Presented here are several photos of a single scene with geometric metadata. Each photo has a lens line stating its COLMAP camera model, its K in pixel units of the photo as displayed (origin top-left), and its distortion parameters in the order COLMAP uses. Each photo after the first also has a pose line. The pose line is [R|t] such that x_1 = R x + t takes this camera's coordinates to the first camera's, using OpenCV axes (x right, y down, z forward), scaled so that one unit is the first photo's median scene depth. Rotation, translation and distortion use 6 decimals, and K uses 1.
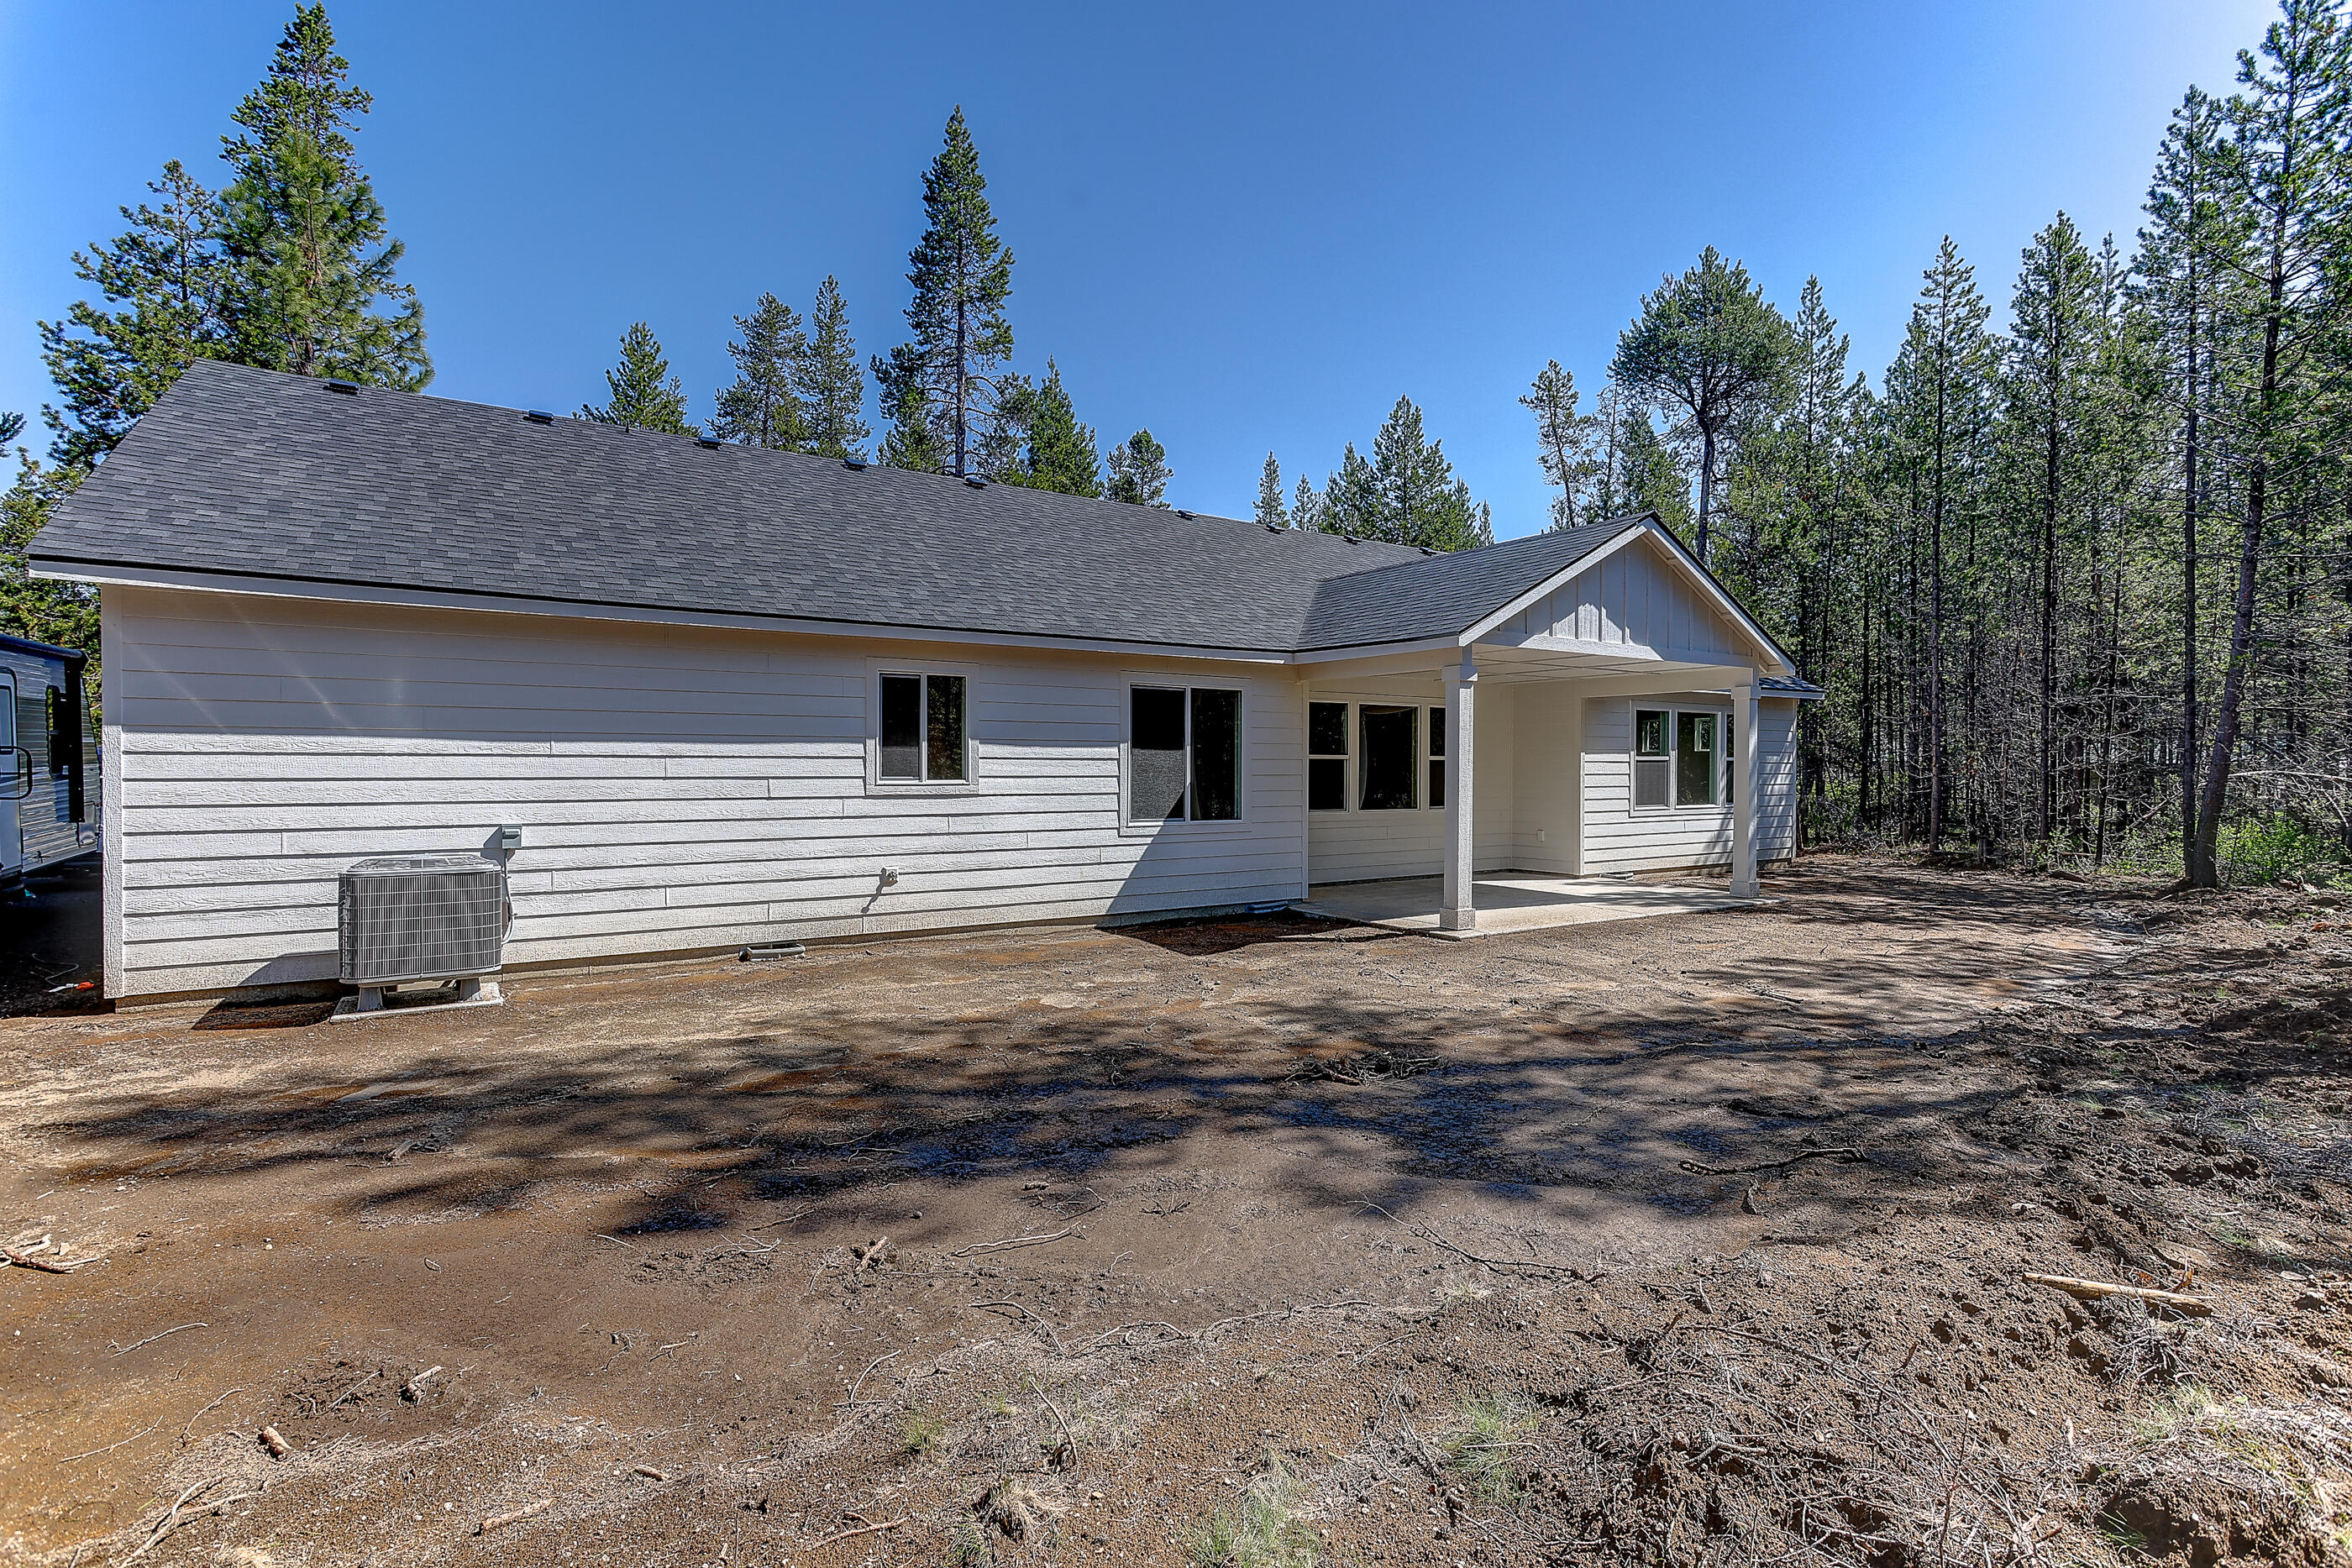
lens RADIAL K [[1133.6, 0, 1202.5], [0, 1133.6, 774.8], [0, 0, 1]] dist [-0.006338, 0.001875]
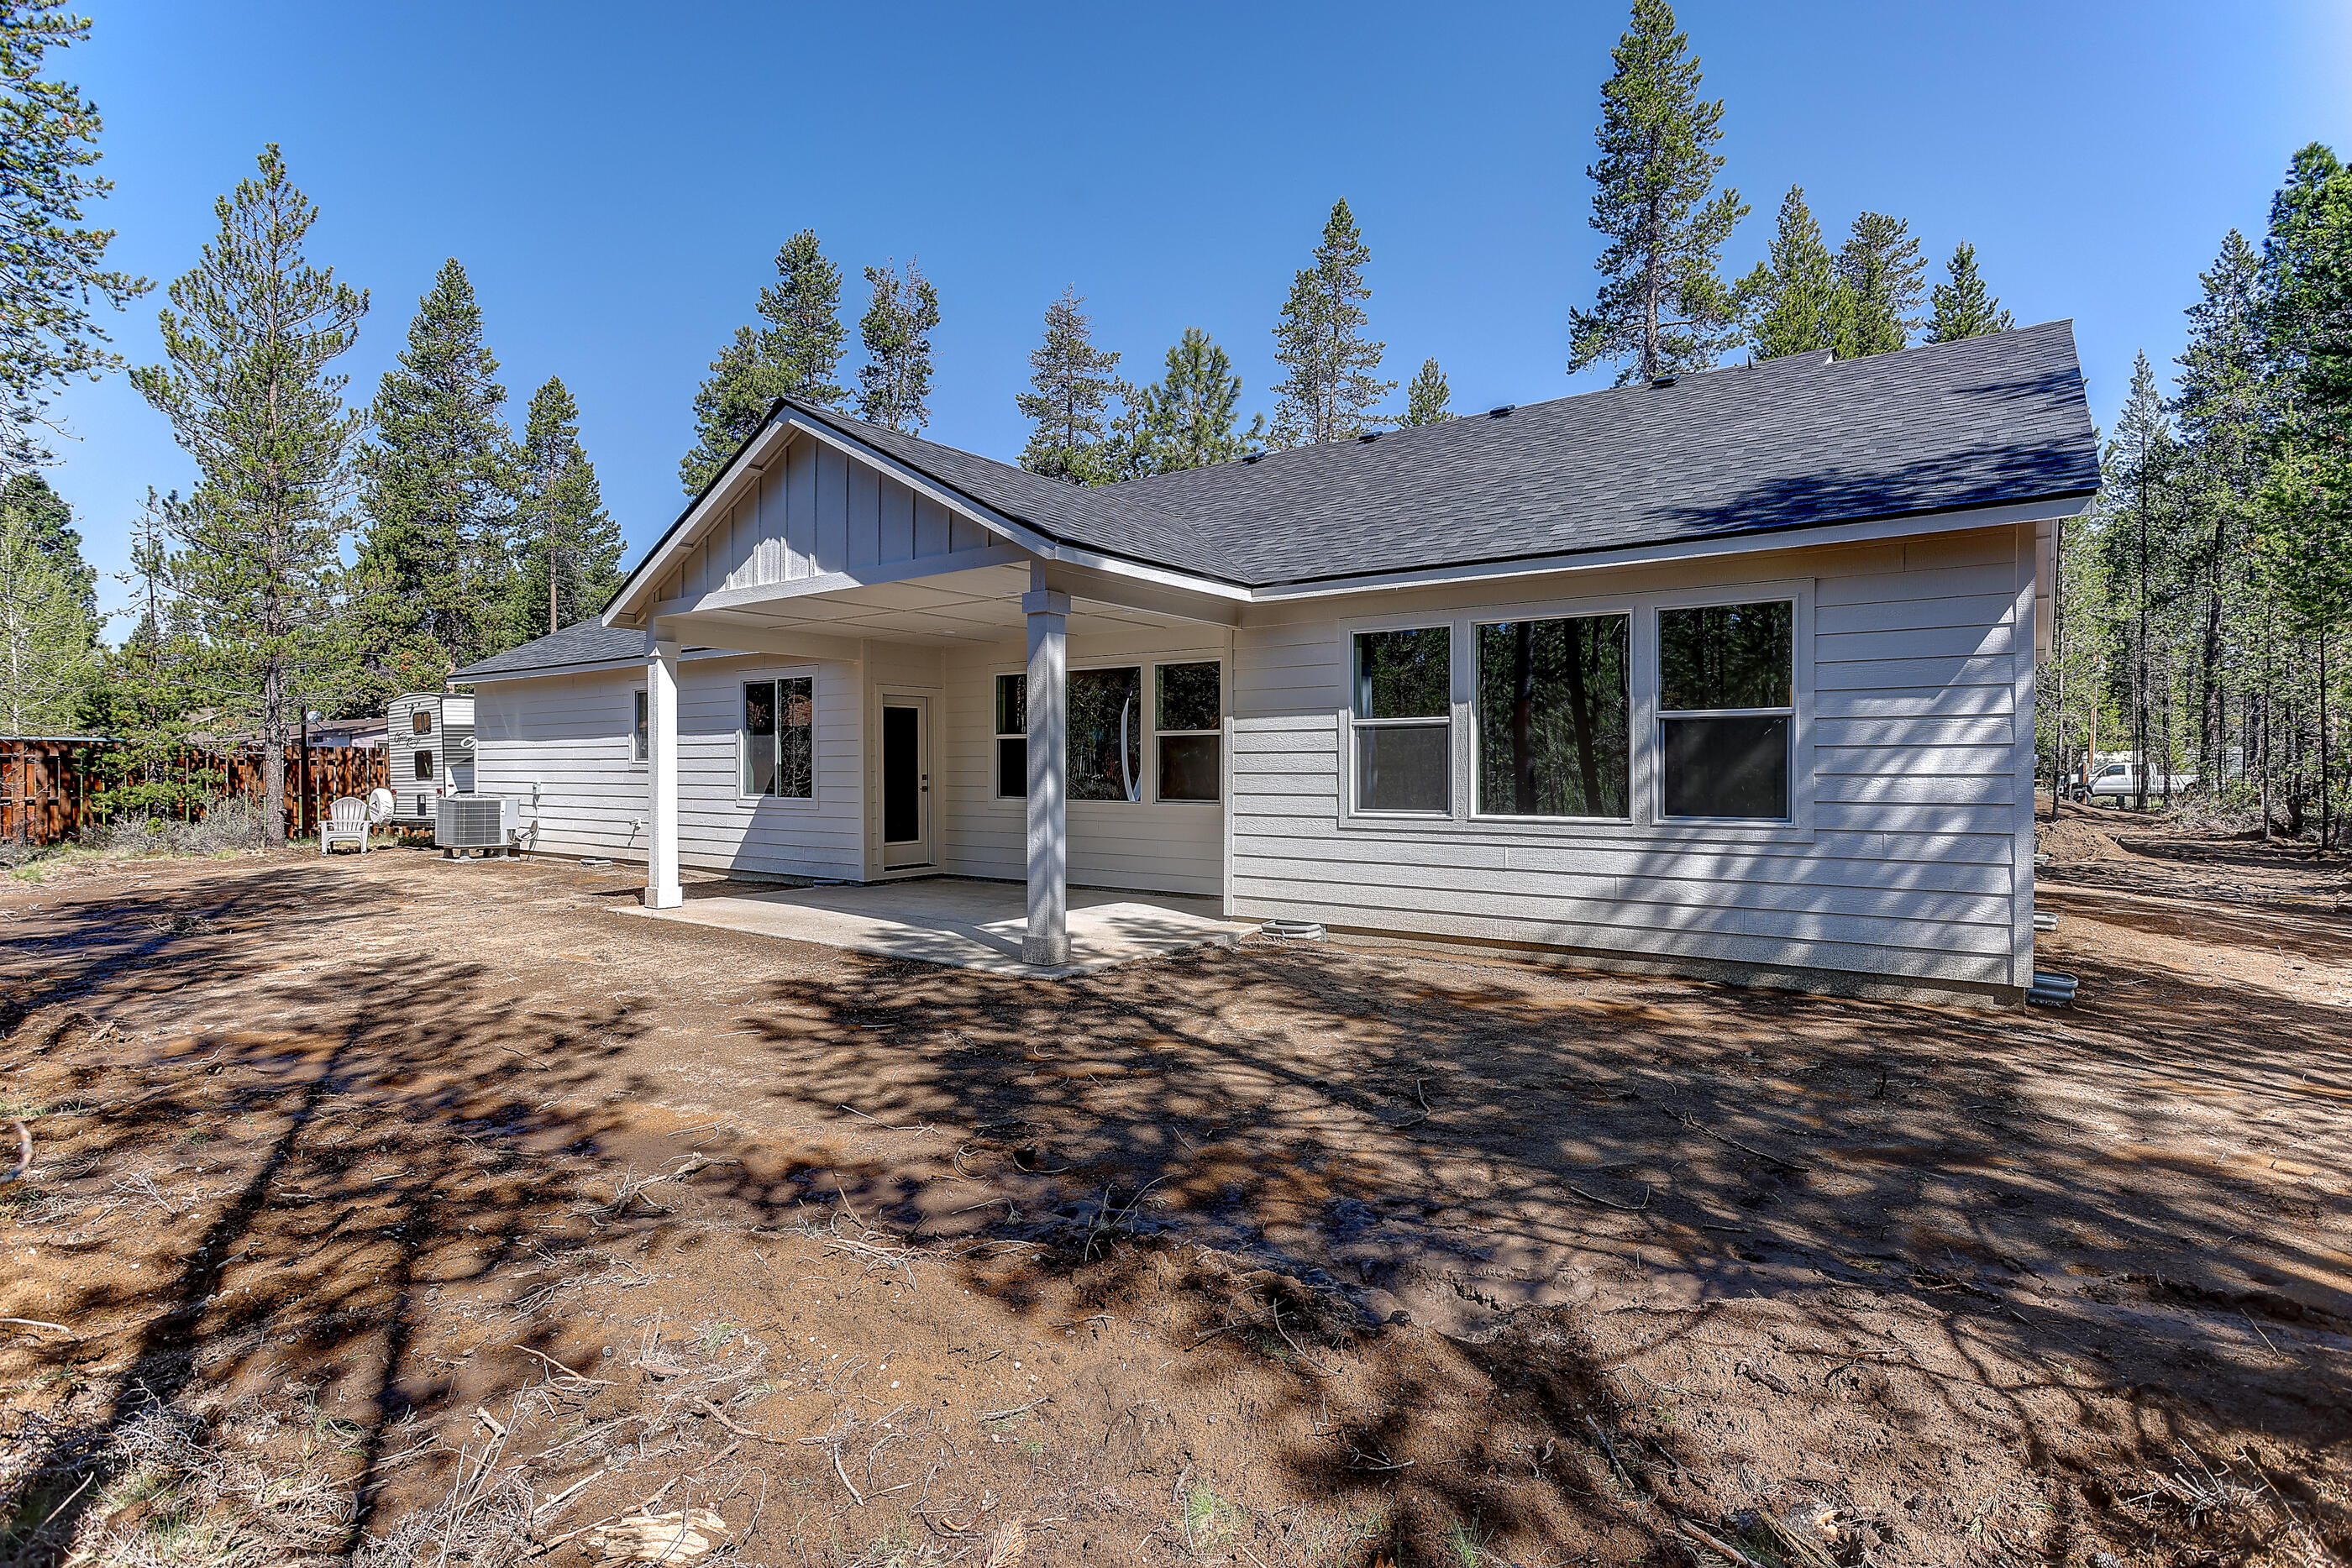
lens RADIAL K [[1198.9, 0, 1197.7], [0, 1198.9, 776.0], [0, 0, 1]] dist [-0.009957, 0.000204]
pose [[0.311715, 0.020698, -0.949950, 0.913178], [0.012344, 0.999590, 0.025830, -0.003741], [0.950095, -0.019777, 0.311332, 0.756505]]
